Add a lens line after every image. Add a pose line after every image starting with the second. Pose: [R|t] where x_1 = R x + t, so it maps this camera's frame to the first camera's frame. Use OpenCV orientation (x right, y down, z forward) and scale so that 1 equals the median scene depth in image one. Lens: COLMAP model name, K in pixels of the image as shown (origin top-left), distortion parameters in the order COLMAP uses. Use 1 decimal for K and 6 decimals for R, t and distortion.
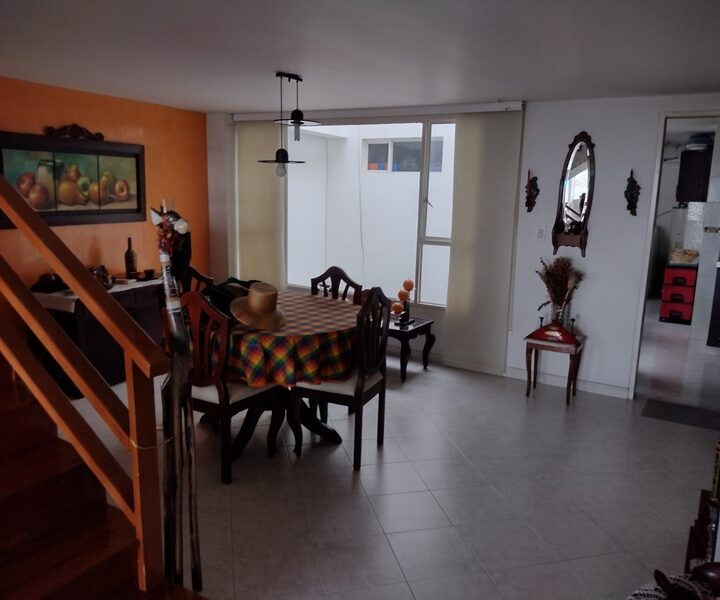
lens RADIAL K [[600.6, 0, 368.1], [0, 600.6, 299.2], [0, 0, 1]] dist [0.120626, -0.222159]
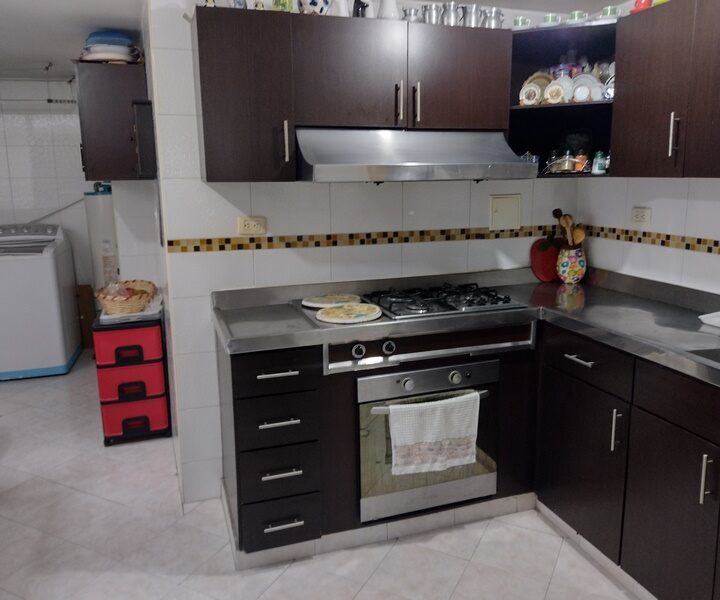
lens RADIAL K [[600.6, 0, 368.1], [0, 600.6, 299.2], [0, 0, 1]] dist [0.120626, -0.222159]
pose [[0.636394, -0.180275, 0.750002, 0.108275], [0.163392, 0.981748, 0.097336, -0.031920], [-0.753860, 0.060600, 0.654234, 0.211665]]
